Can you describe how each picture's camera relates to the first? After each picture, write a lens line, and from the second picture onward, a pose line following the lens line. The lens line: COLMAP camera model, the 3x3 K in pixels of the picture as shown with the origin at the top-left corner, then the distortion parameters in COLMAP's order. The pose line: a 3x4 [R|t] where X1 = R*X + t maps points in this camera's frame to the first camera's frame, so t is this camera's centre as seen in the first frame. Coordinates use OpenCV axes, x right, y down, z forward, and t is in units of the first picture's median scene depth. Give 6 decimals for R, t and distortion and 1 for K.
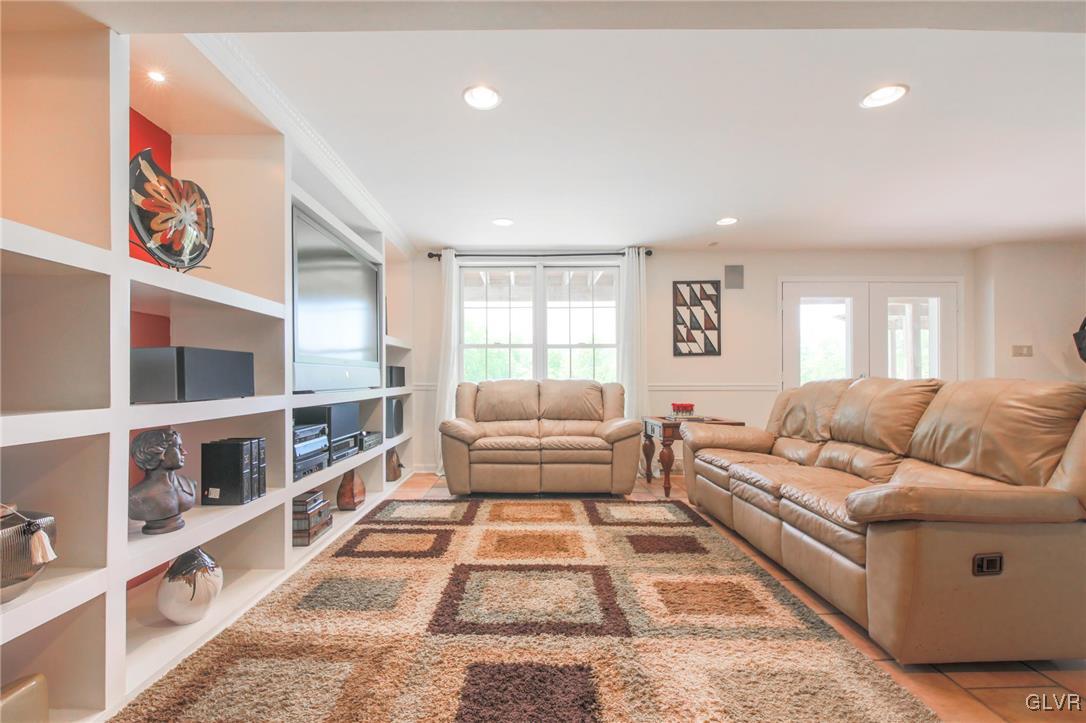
lens RADIAL K [[477.1, 0, 543.0], [0, 477.1, 361.5], [0, 0, 1]] dist [-0.001419, -0.000240]
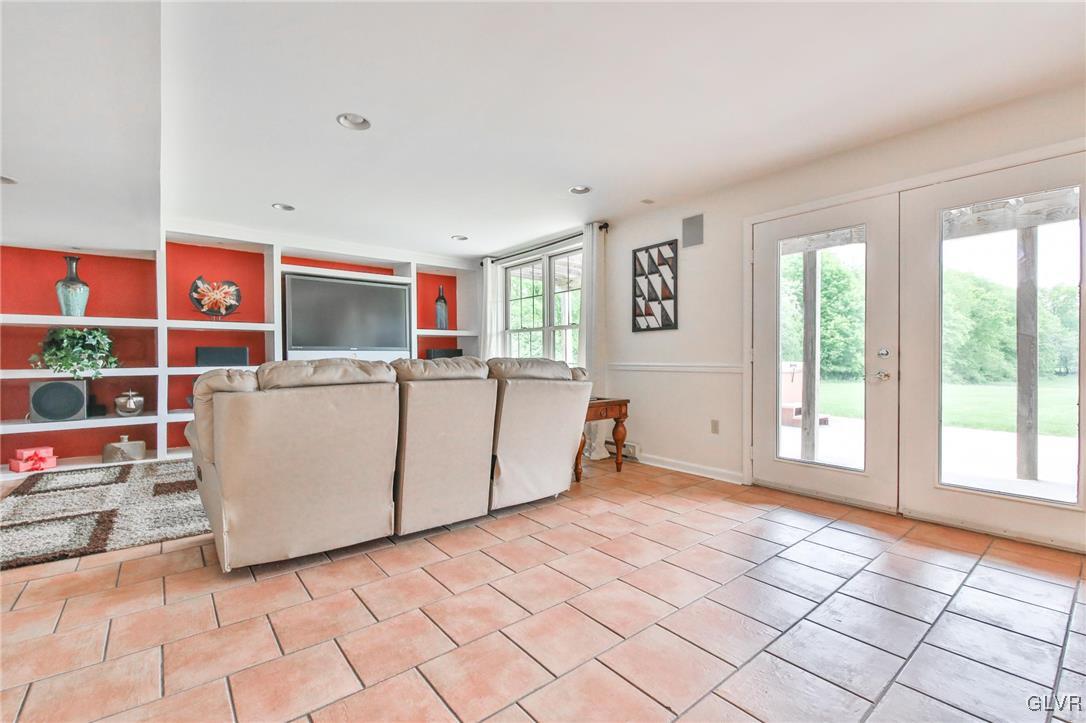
lens RADIAL K [[477.1, 0, 543.0], [0, 477.1, 361.5], [0, 0, 1]] dist [-0.001419, -0.000240]
pose [[0.612284, 0.005128, -0.790622, 0.890957], [0.032786, 0.998954, 0.031870, 0.009802], [0.789958, -0.045434, 0.611475, 0.296792]]
